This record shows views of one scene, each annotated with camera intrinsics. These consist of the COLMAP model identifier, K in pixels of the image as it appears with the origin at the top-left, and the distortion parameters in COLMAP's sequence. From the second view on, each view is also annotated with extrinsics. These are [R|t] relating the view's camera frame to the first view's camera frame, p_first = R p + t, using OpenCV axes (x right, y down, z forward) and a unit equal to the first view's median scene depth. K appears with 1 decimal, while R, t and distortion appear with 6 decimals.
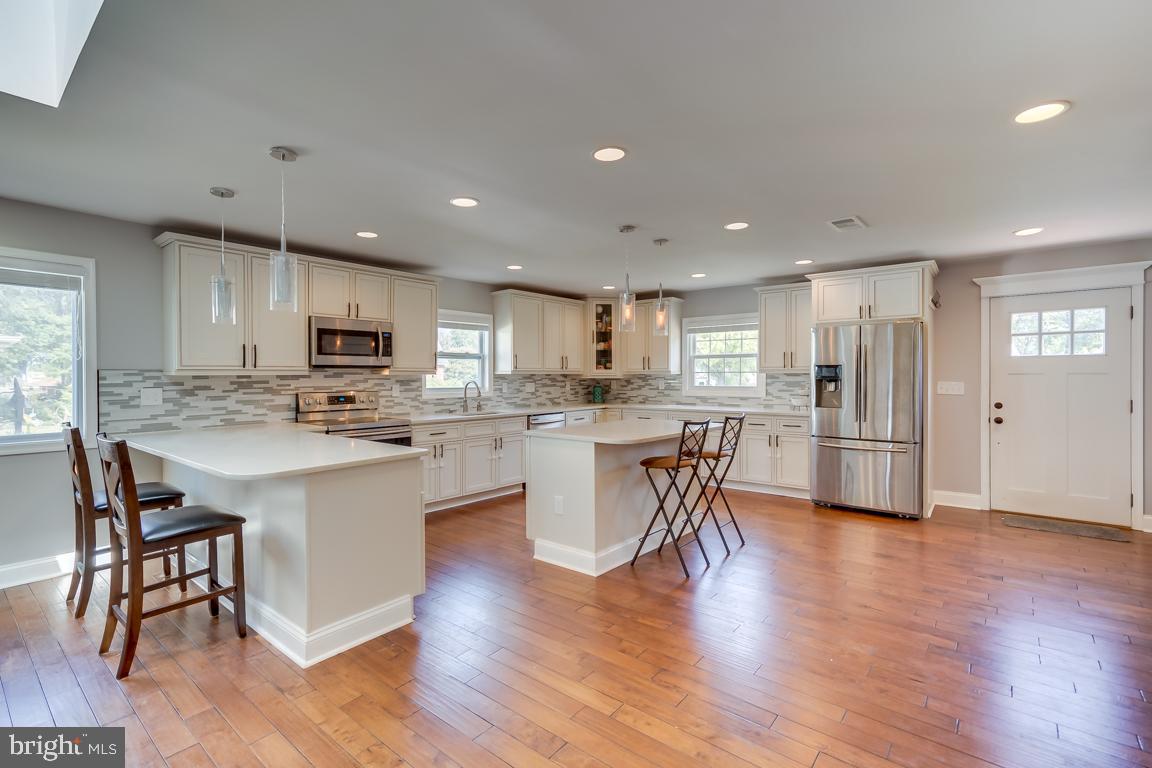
lens RADIAL K [[521.9, 0, 575.2], [0, 521.9, 378.2], [0, 0, 1]] dist [-0.002378, 0.001319]
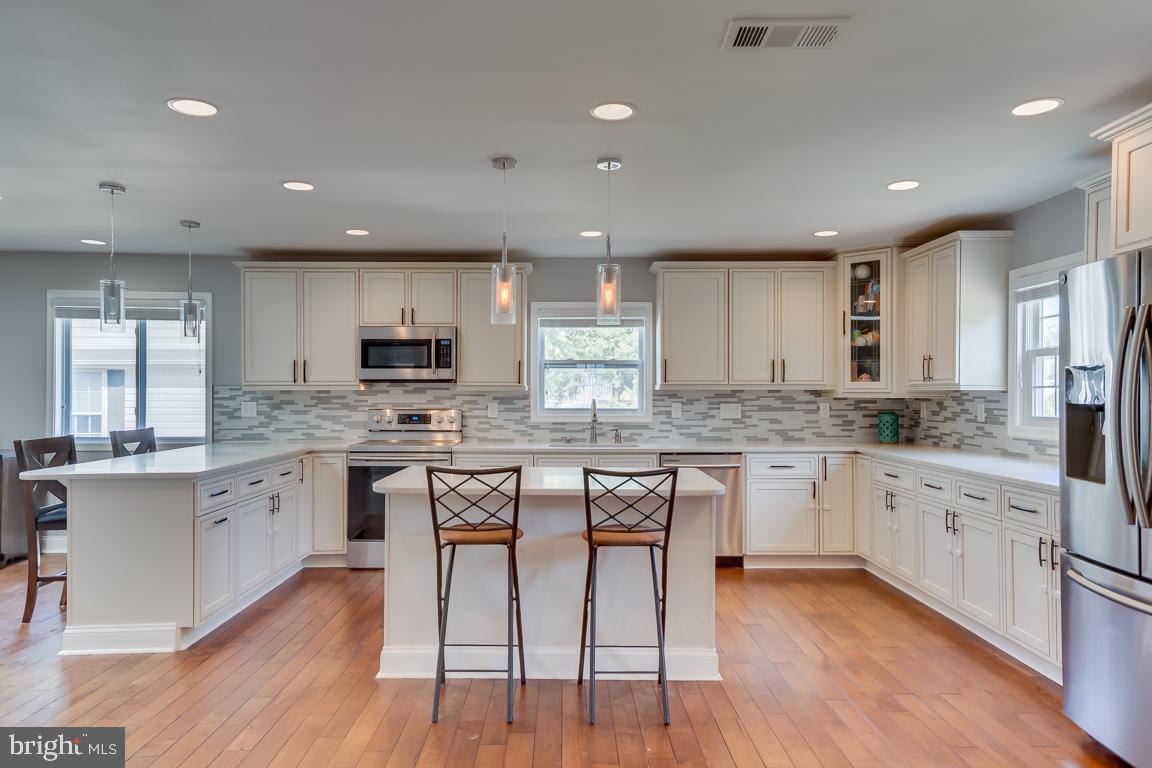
lens RADIAL K [[759.1, 0, 576.2], [0, 759.1, 390.3], [0, 0, 1]] dist [-0.008197, -0.002818]
pose [[0.647477, 0.003179, -0.762078, 0.632210], [-0.007415, 0.999970, -0.002128, -0.004918], [0.762049, 0.007029, 0.647481, 0.349262]]
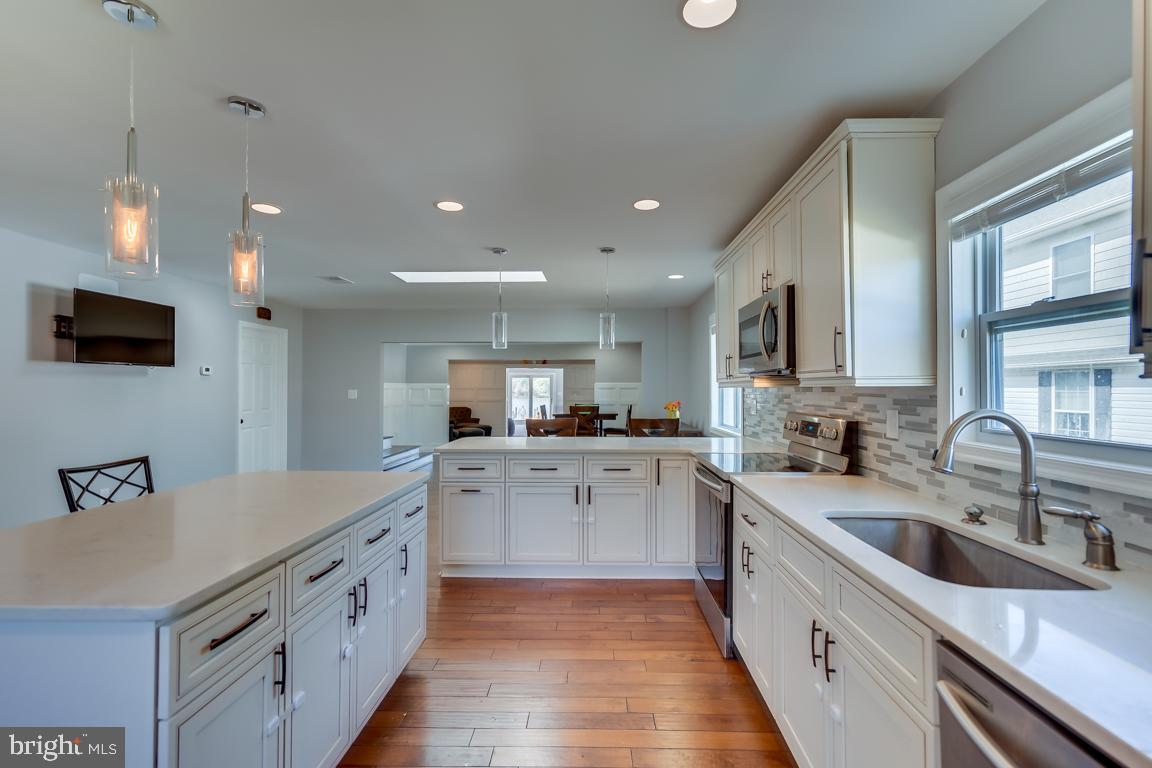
lens RADIAL K [[521.9, 0, 579.7], [0, 521.9, 384.8], [0, 0, 1]] dist [-0.002378, 0.001319]
pose [[-0.793907, -0.003632, -0.608028, 0.111003], [-0.000821, 0.999988, -0.004902, -0.005605], [0.608038, -0.003393, -0.793900, 1.194847]]
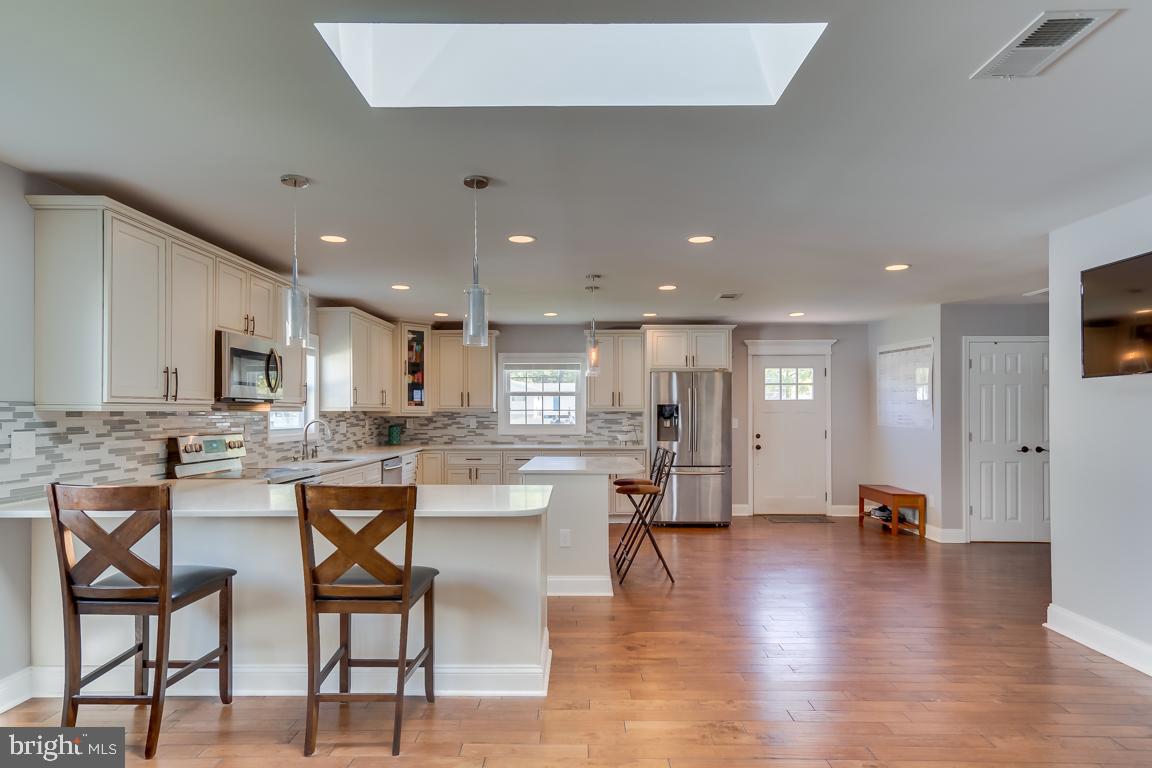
lens RADIAL K [[656.5, 0, 584.1], [0, 656.5, 413.7], [0, 0, 1]] dist [0.000678, 0.000214]
pose [[0.774071, 0.002309, 0.633095, -0.570901], [0.000216, 0.999992, -0.003912, 0.000793], [-0.633099, 0.003165, 0.774065, -0.025212]]
